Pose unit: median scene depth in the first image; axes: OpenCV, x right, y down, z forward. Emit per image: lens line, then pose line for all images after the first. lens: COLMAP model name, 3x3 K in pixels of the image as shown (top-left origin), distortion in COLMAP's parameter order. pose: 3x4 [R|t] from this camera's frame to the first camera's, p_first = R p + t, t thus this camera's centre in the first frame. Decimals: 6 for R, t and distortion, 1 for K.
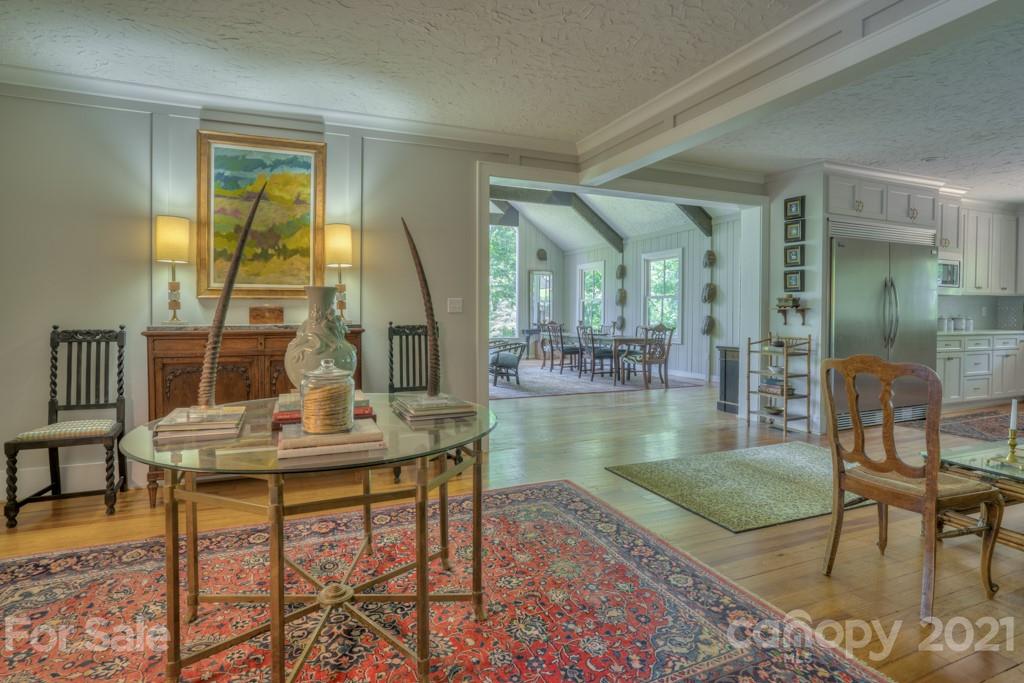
lens RADIAL K [[504.2, 0, 488.4], [0, 504.2, 322.7], [0, 0, 1]] dist [-0.030991, 0.000331]
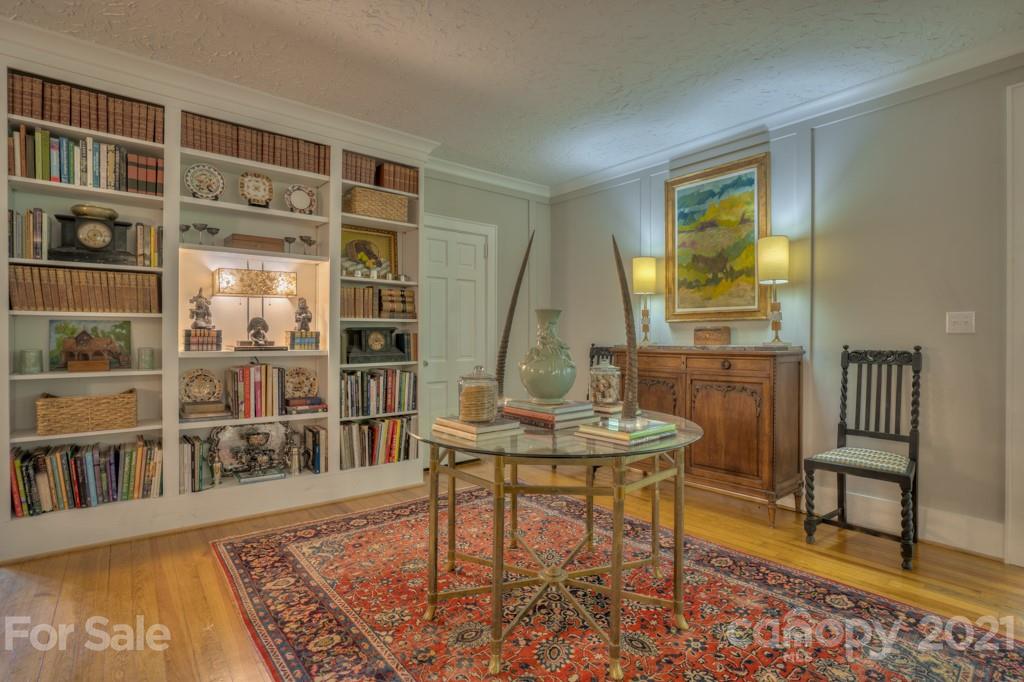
lens RADIAL K [[501.0, 0, 533.1], [0, 501.0, 335.5], [0, 0, 1]] dist [-0.019596, 0.000444]
pose [[0.324626, 0.001131, -0.945842, 0.409457], [-0.014559, 0.999887, -0.003801, -0.007606], [0.945730, 0.015004, 0.324606, 0.292651]]
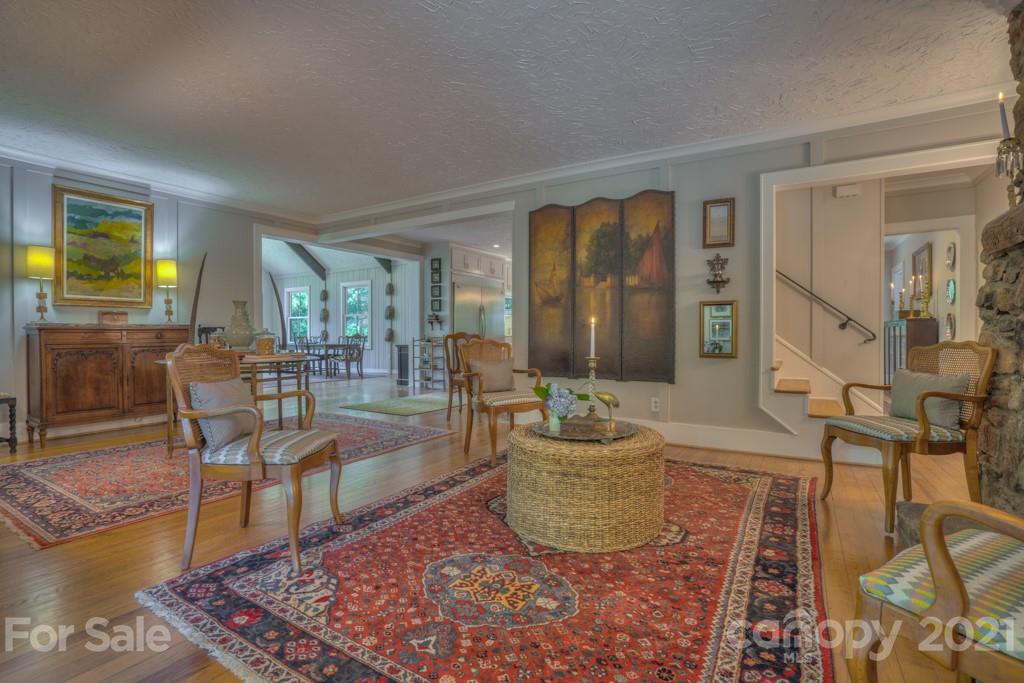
lens RADIAL K [[479.1, 0, 497.6], [0, 479.1, 341.0], [0, 0, 1]] dist [-0.050751, 0.019322]
pose [[0.799327, -0.013910, 0.600735, -0.348160], [0.015736, 0.999874, 0.002214, 0.062850], [-0.600690, 0.007684, 0.799445, -0.722337]]
